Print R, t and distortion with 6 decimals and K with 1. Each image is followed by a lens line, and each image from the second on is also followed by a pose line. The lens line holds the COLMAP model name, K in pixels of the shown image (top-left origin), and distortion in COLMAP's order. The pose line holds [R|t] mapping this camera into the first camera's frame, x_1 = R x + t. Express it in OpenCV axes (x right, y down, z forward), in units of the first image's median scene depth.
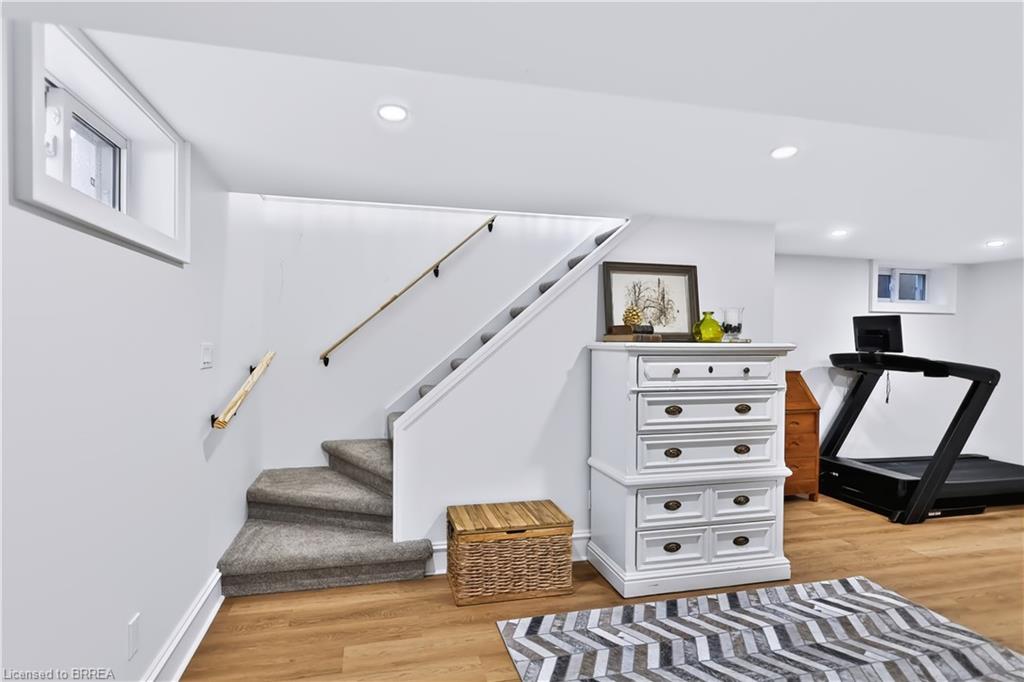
lens RADIAL K [[514.6, 0, 509.7], [0, 514.6, 344.8], [0, 0, 1]] dist [0.012465, -0.001999]
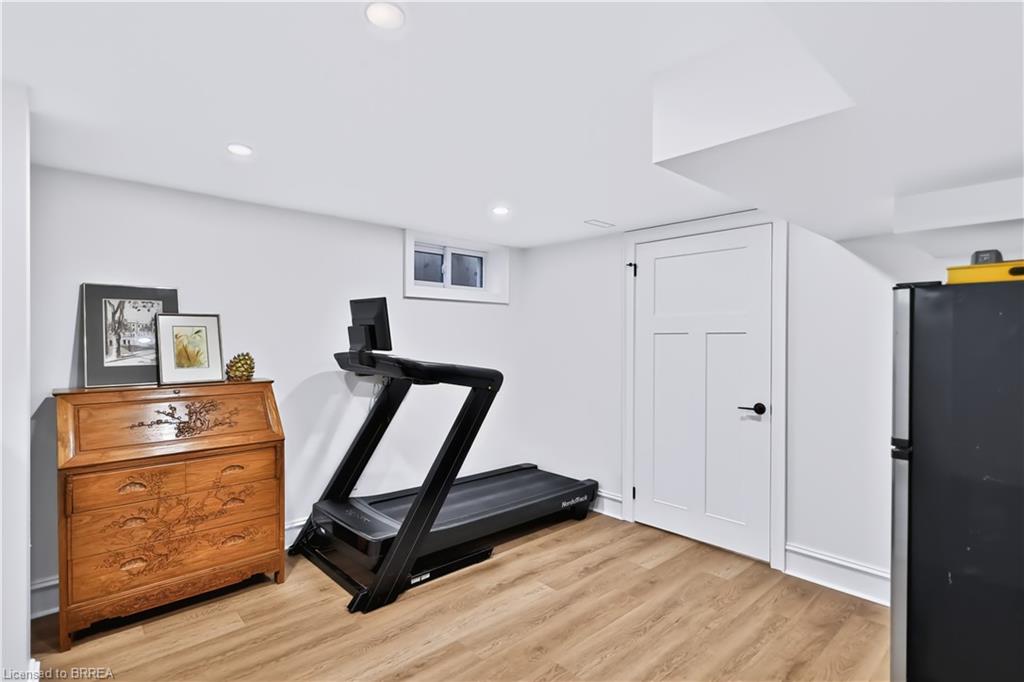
lens RADIAL K [[514.6, 0, 513.2], [0, 514.6, 337.8], [0, 0, 1]] dist [0.012465, -0.001999]
pose [[0.875228, -0.004303, 0.483692, 0.545726], [0.008212, 0.999949, -0.005963, 0.002749], [-0.483641, 0.009191, 0.875218, 0.296164]]
